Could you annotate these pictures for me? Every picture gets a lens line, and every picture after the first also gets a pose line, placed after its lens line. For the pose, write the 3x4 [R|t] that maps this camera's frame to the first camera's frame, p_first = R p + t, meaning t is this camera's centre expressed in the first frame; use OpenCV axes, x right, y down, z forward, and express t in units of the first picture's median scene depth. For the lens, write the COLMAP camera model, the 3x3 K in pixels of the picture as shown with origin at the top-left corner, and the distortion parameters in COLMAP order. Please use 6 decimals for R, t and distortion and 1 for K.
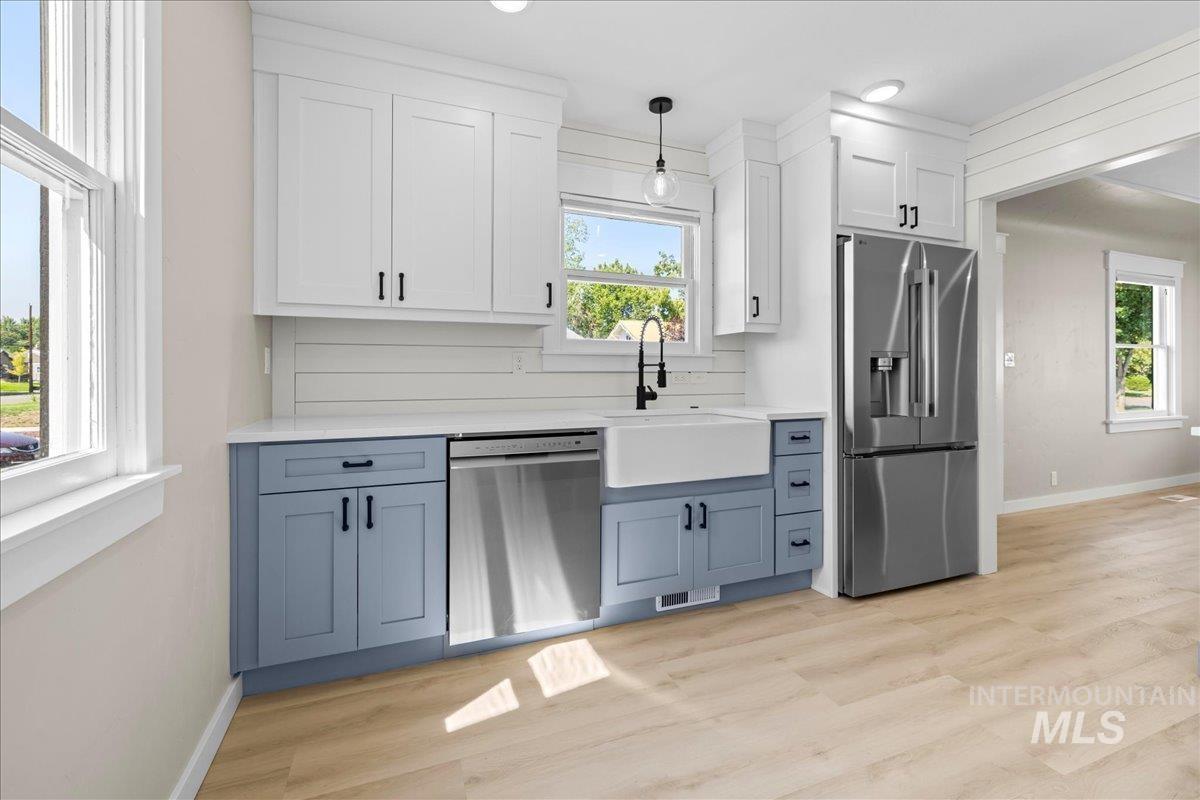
lens RADIAL K [[508.1, 0, 590.0], [0, 508.1, 376.0], [0, 0, 1]] dist [-0.002751, 0.000254]
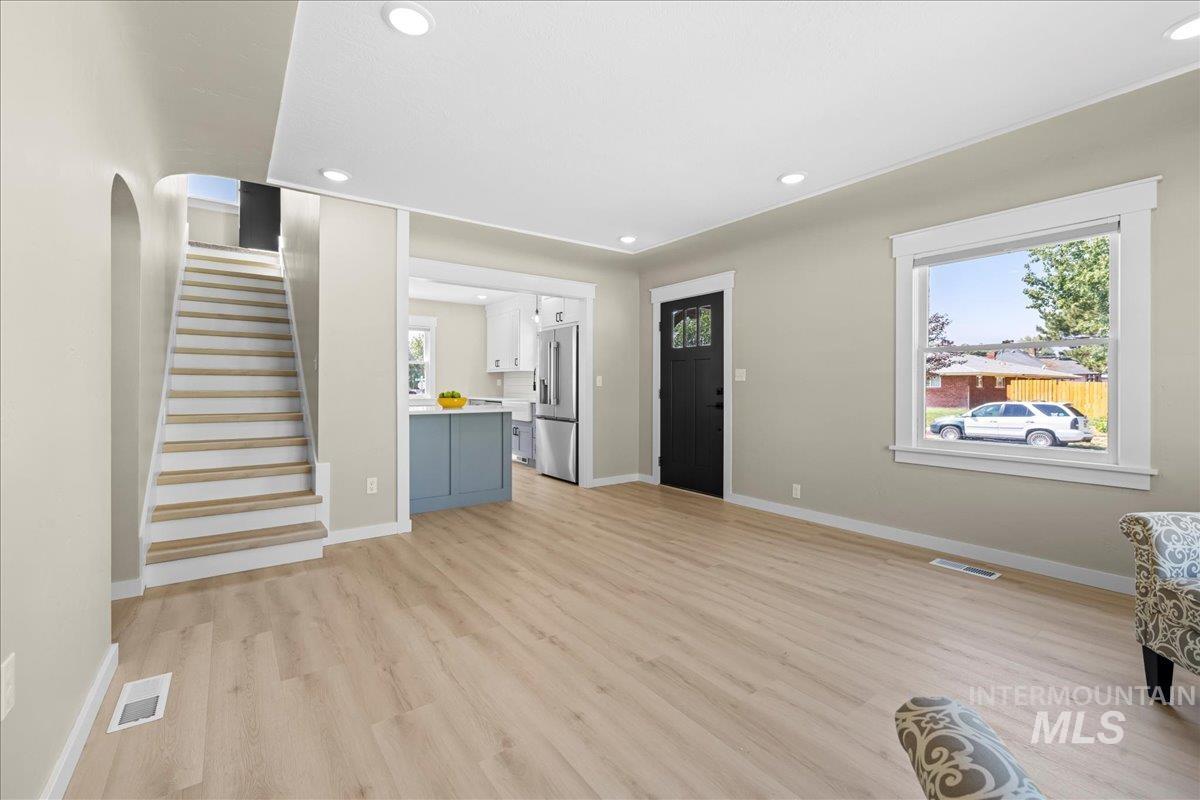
lens RADIAL K [[508.1, 0, 594.5], [0, 508.1, 388.1], [0, 0, 1]] dist [-0.002751, 0.000254]
pose [[0.258273, 0.006879, -0.966048, 1.791334], [-0.005865, 0.999967, 0.005553, -0.006114], [0.966054, 0.004232, 0.258305, 0.352257]]
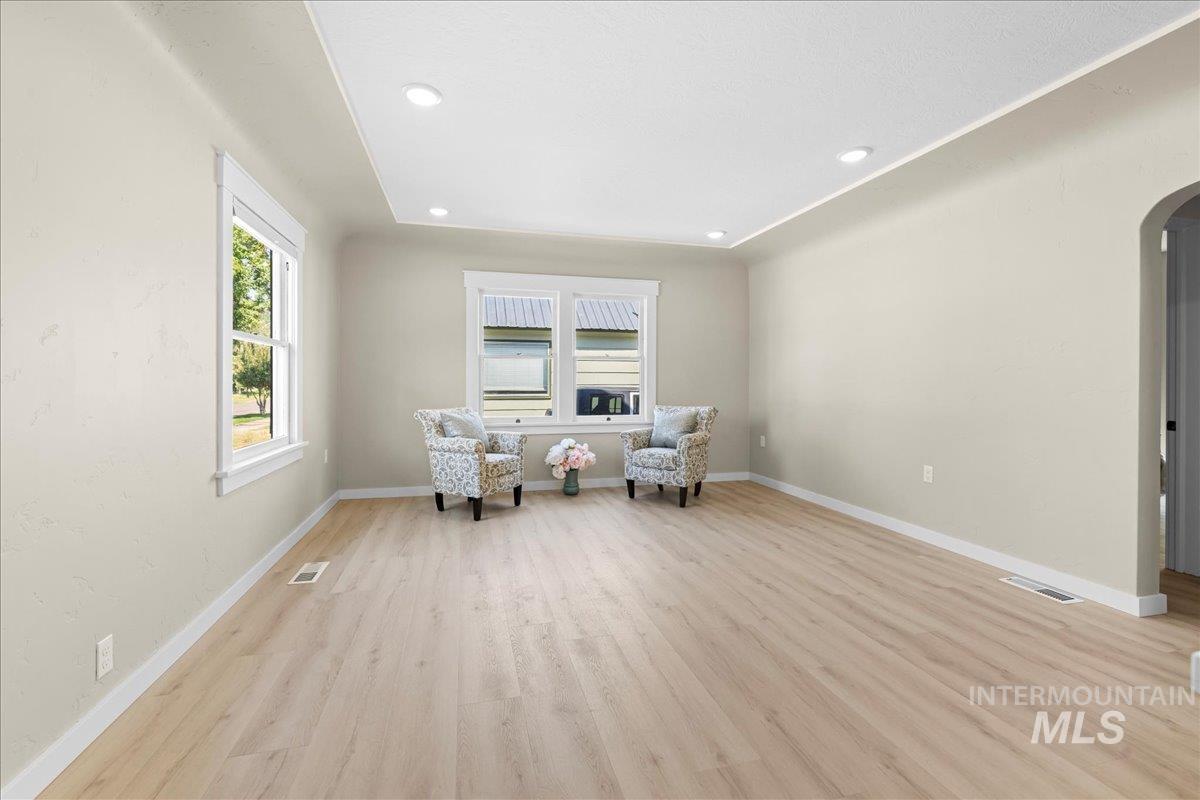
lens RADIAL K [[508.1, 0, 595.1], [0, 508.1, 381.0], [0, 0, 1]] dist [-0.002751, 0.000254]
pose [[0.108638, 0.007591, 0.994052, 0.574050], [0.001441, 0.999969, -0.007793, -0.002520], [-0.994080, 0.002279, 0.108624, 0.590410]]
